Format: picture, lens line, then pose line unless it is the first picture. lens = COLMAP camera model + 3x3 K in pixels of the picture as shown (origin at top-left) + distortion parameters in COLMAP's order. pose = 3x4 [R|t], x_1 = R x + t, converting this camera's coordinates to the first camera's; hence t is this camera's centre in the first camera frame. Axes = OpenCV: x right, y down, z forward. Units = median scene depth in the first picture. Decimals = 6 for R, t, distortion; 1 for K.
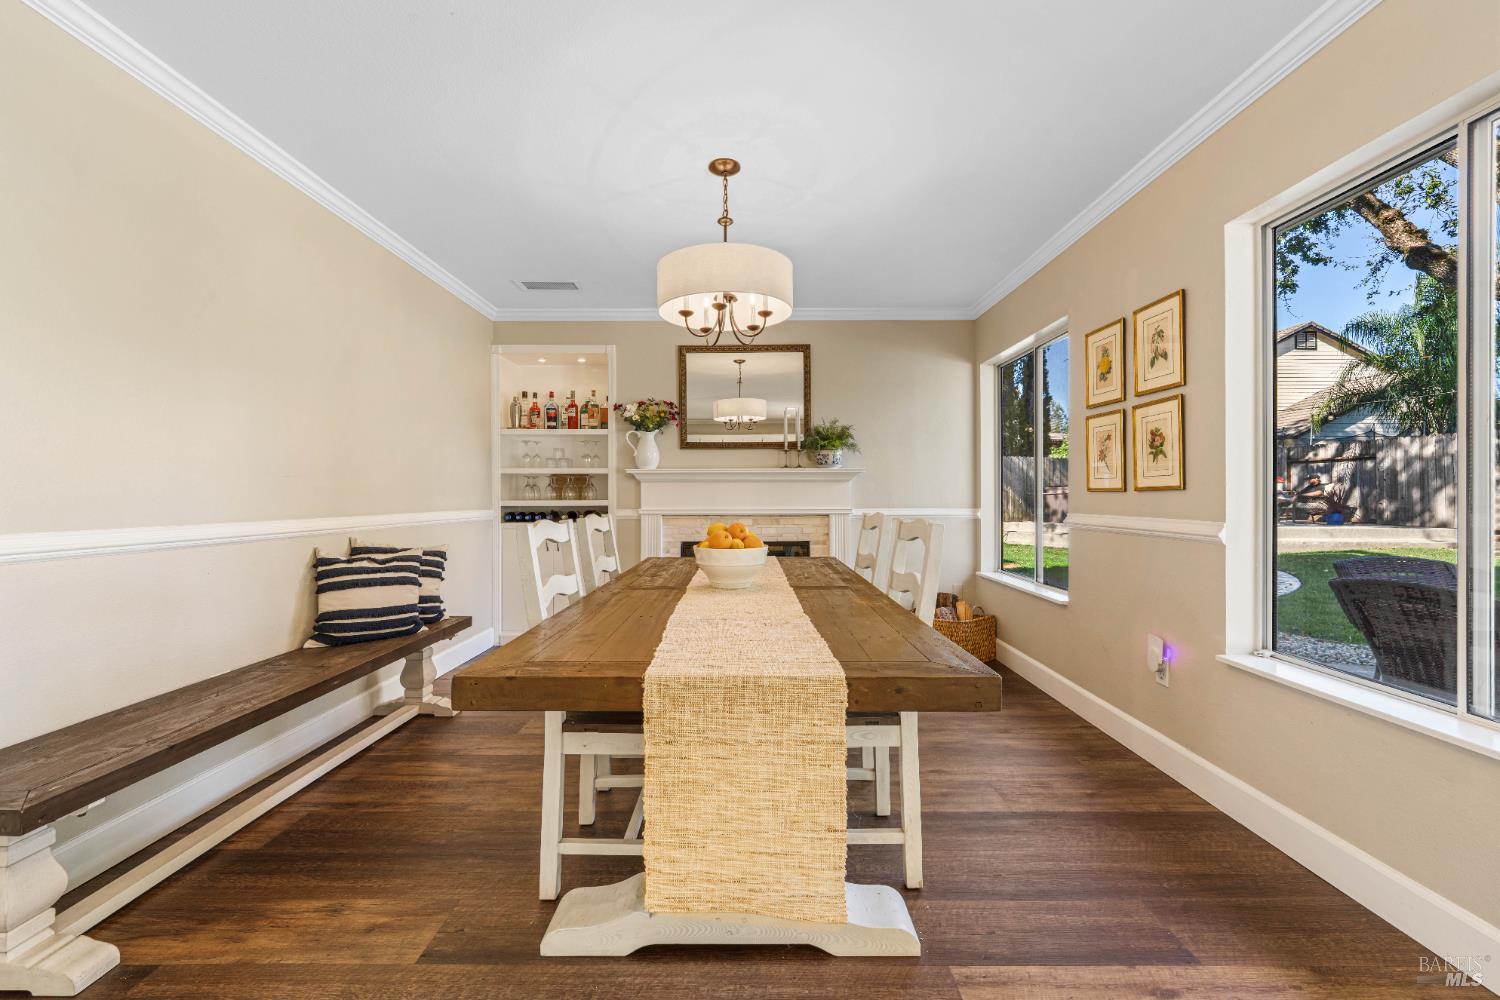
lens RADIAL K [[605.4, 0, 747.3], [0, 605.4, 496.7], [0, 0, 1]] dist [0.000610, -0.000087]
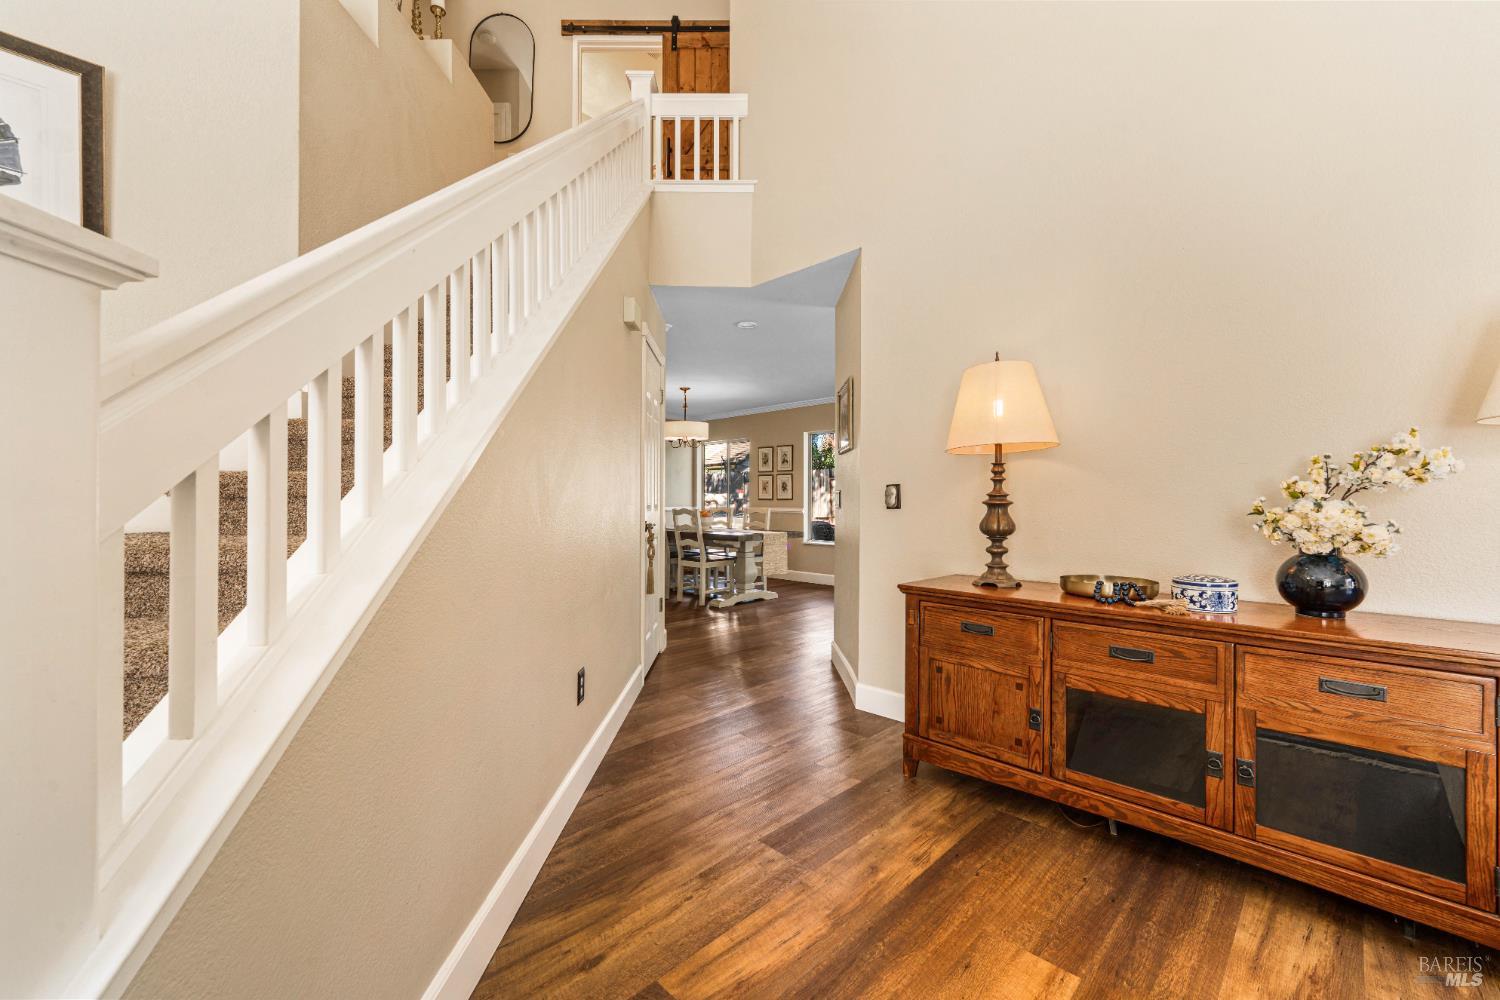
lens RADIAL K [[604.1, 0, 748.2], [0, 604.1, 501.9], [0, 0, 1]] dist [-0.000398, -0.000070]
pose [[0.703064, 0.002810, 0.711121, -1.086146], [-0.004018, 0.999992, 0.000021, 0.001466], [-0.711115, -0.002872, 0.703070, -0.724405]]
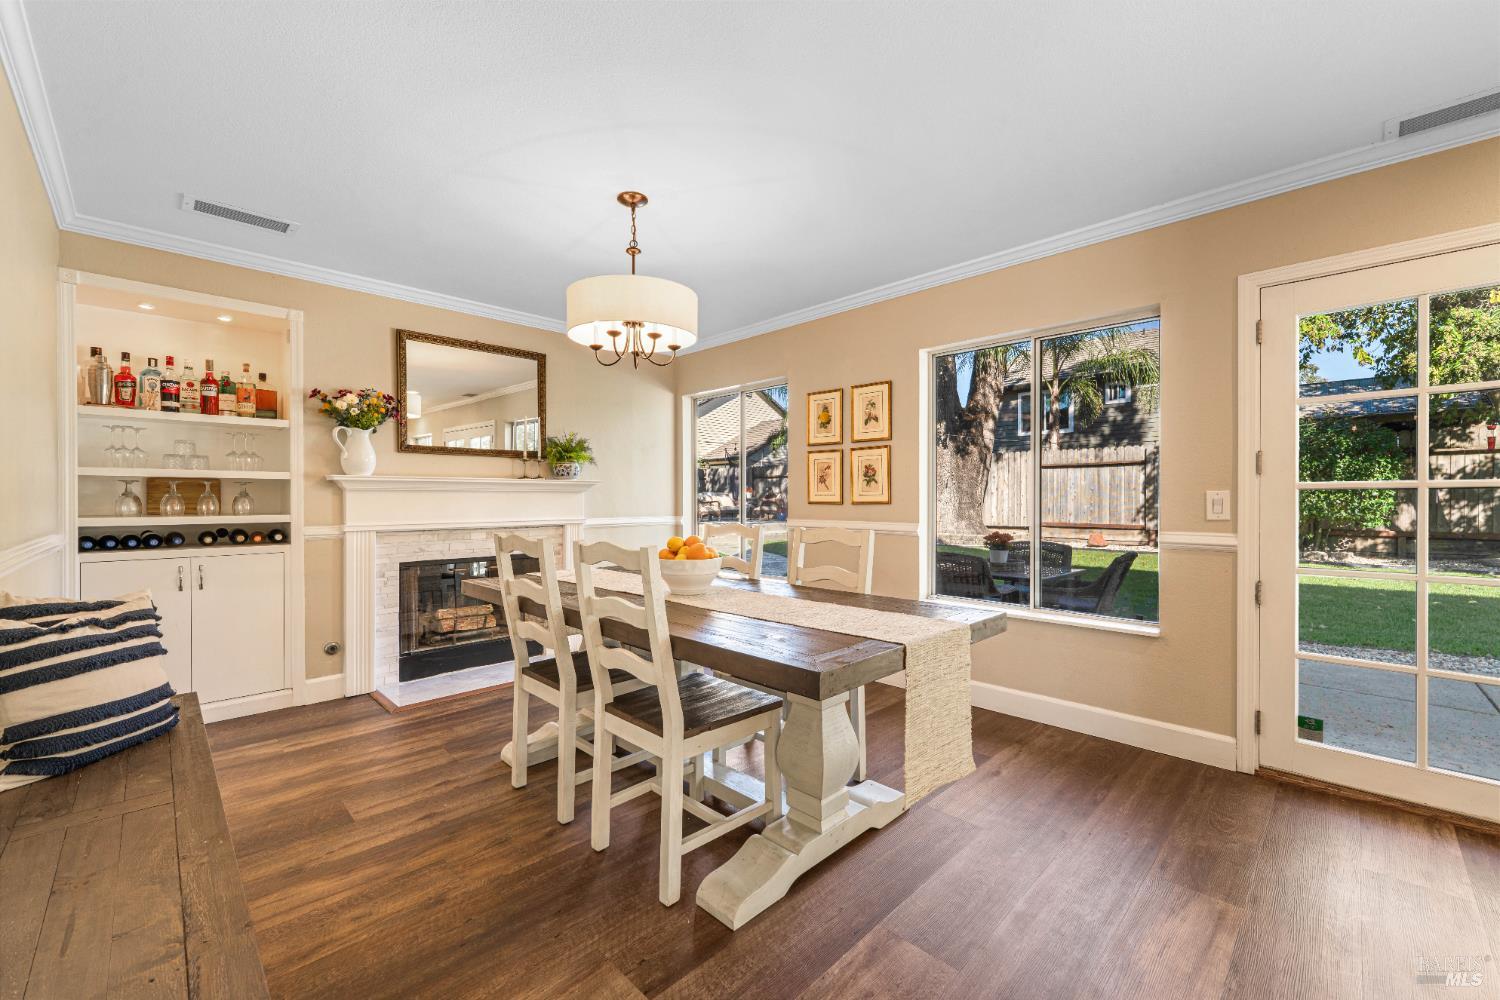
lens RADIAL K [[604.1, 0, 748.2], [0, 604.1, 501.9], [0, 0, 1]] dist [-0.000398, -0.000070]
pose [[0.706128, -0.002865, 0.708078, -0.369278], [0.001611, 0.999996, 0.002440, -0.011393], [-0.708082, -0.000582, 0.706130, 0.065962]]
